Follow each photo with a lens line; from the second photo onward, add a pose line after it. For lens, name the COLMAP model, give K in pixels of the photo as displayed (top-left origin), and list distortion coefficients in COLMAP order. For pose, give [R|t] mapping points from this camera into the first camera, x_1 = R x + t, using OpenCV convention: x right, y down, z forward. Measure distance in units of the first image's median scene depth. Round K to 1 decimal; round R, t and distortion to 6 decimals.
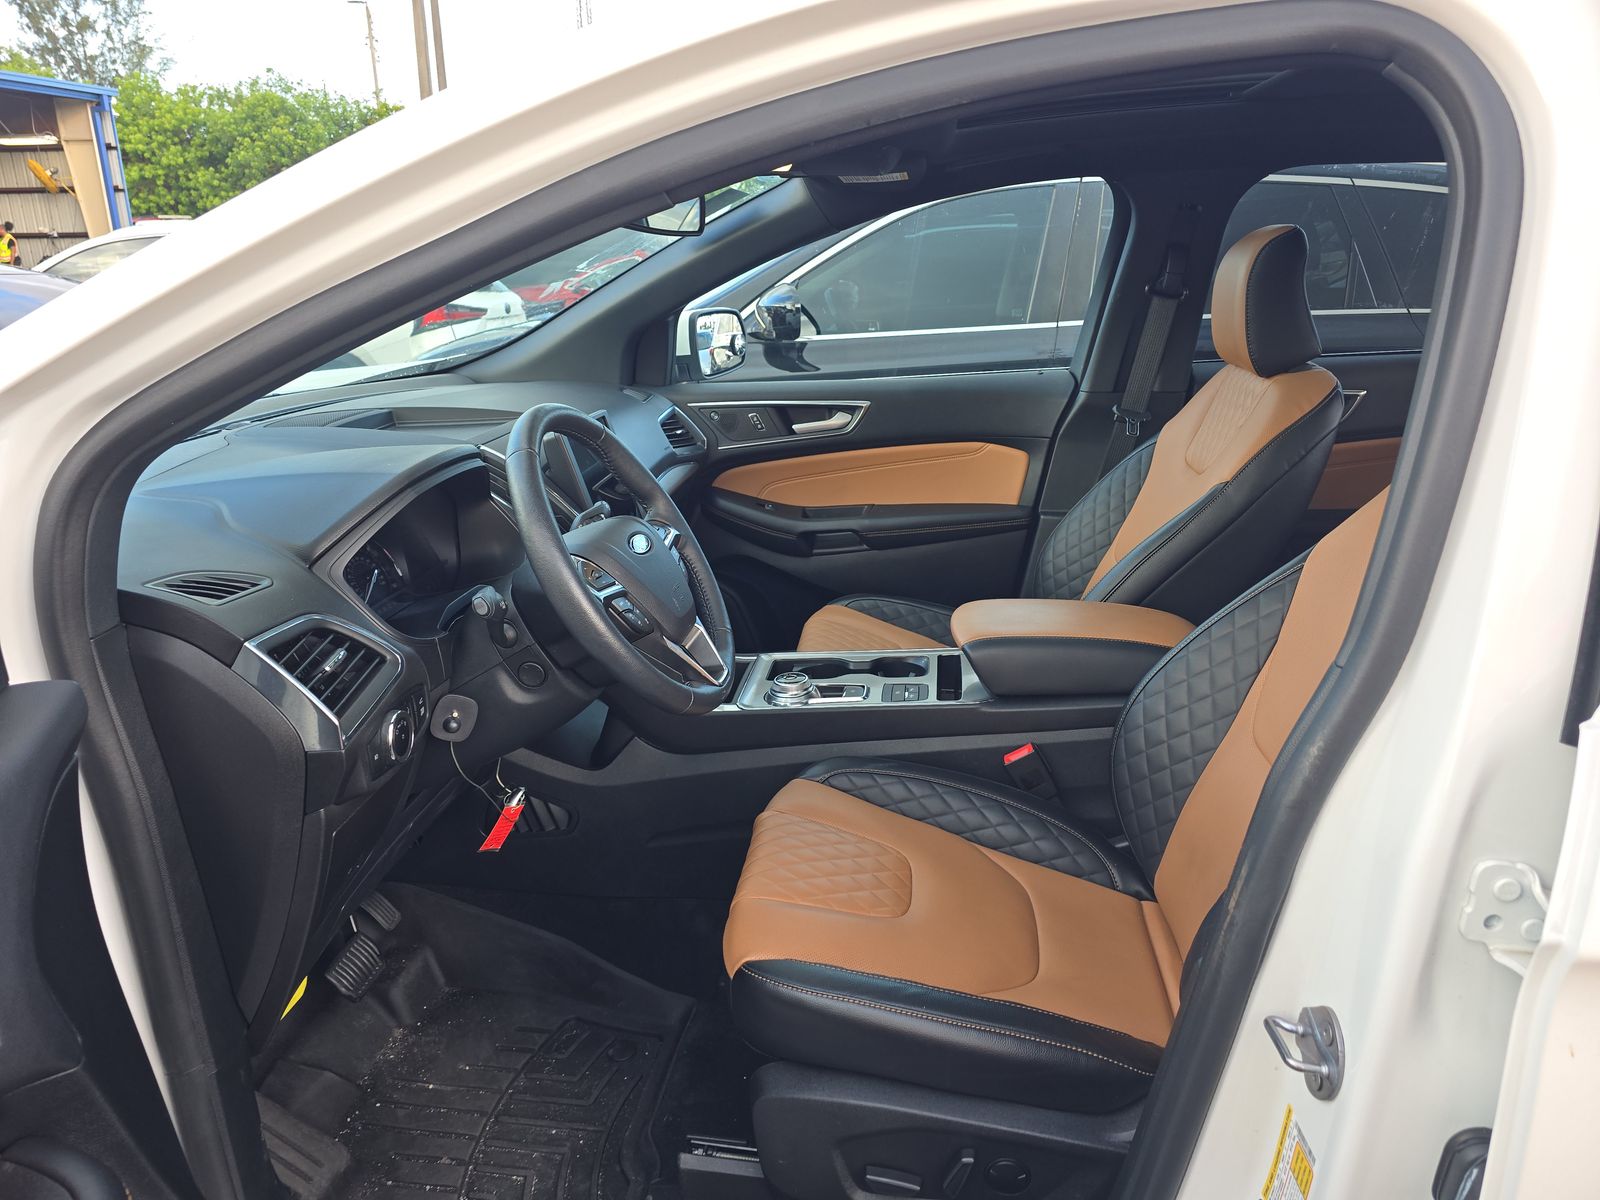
lens RADIAL K [[1095.2, 0, 797.5], [0, 1095.2, 602.5], [0, 0, 1]] dist [0.050463, -0.042530]
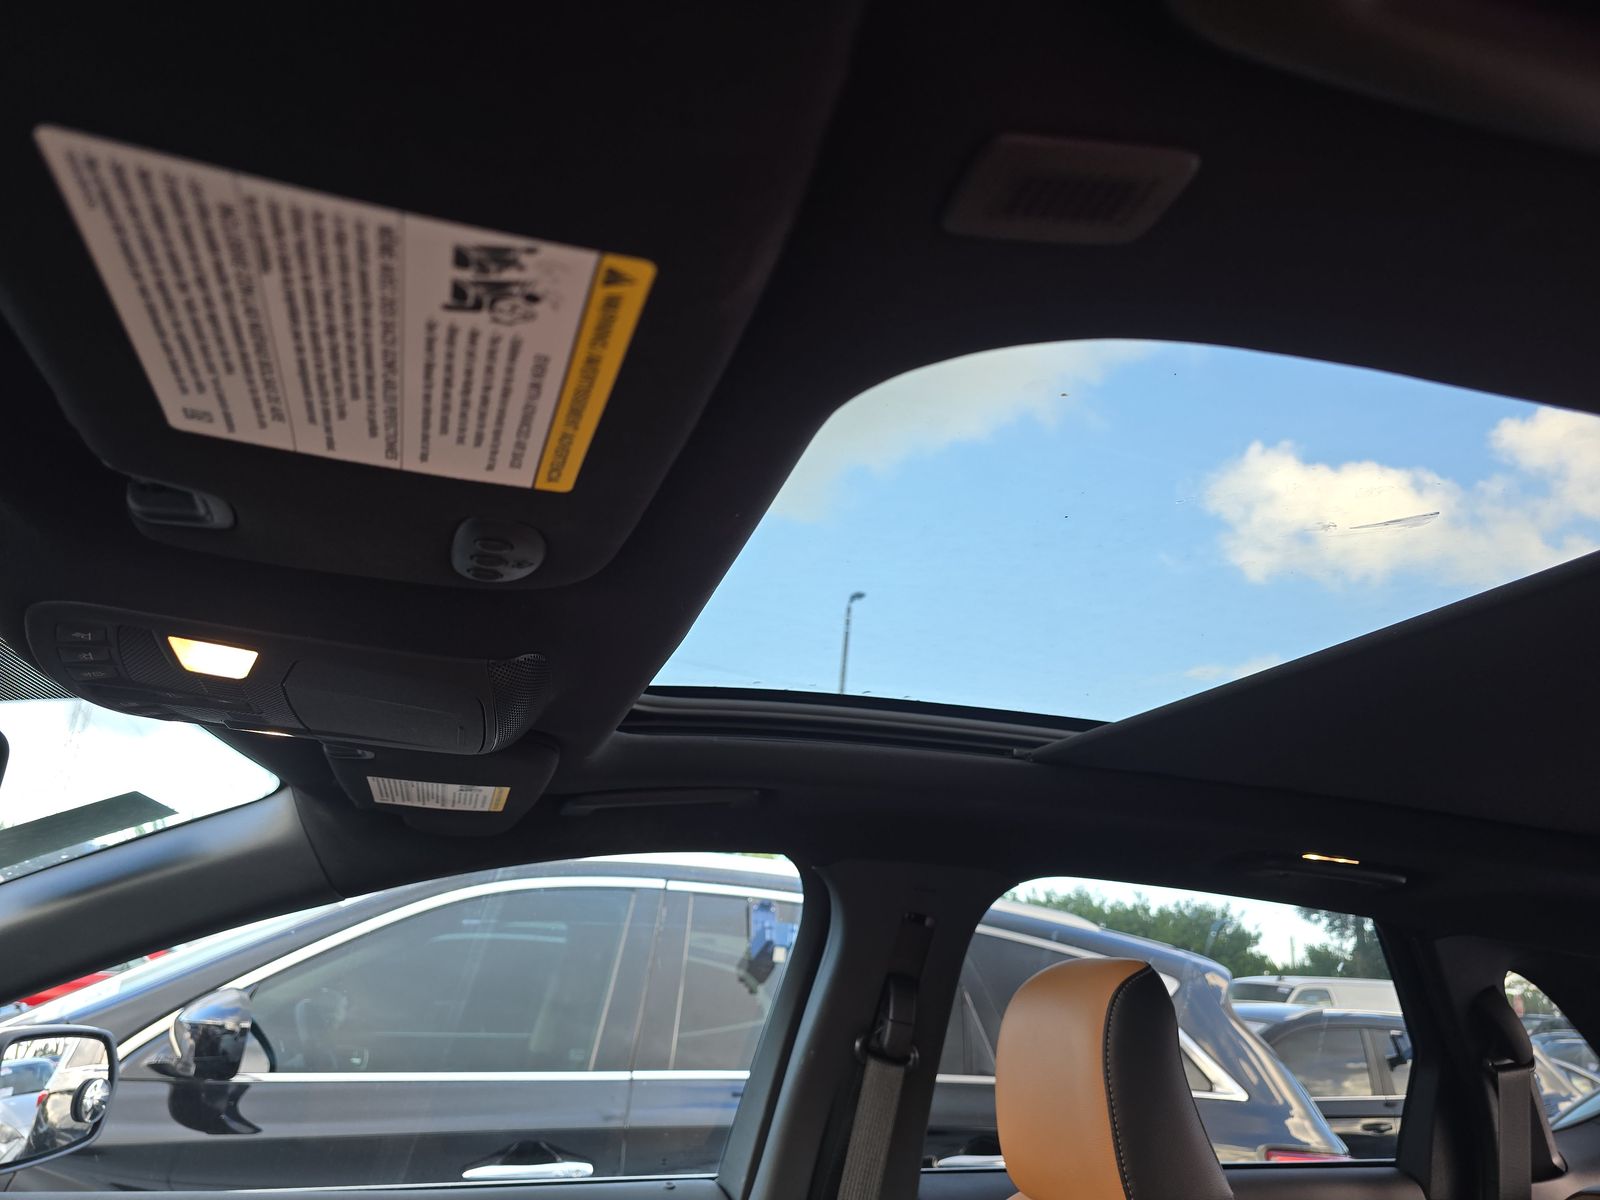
lens RADIAL K [[1095.2, 0, 783.2], [0, 1095.2, 599.4], [0, 0, 1]] dist [0.050463, -0.042530]
pose [[0.914523, 0.204826, 0.348845, 0.010492], [0.043261, 0.807877, -0.587761, -0.075696], [-0.402213, 0.552612, 0.729962, 0.261207]]
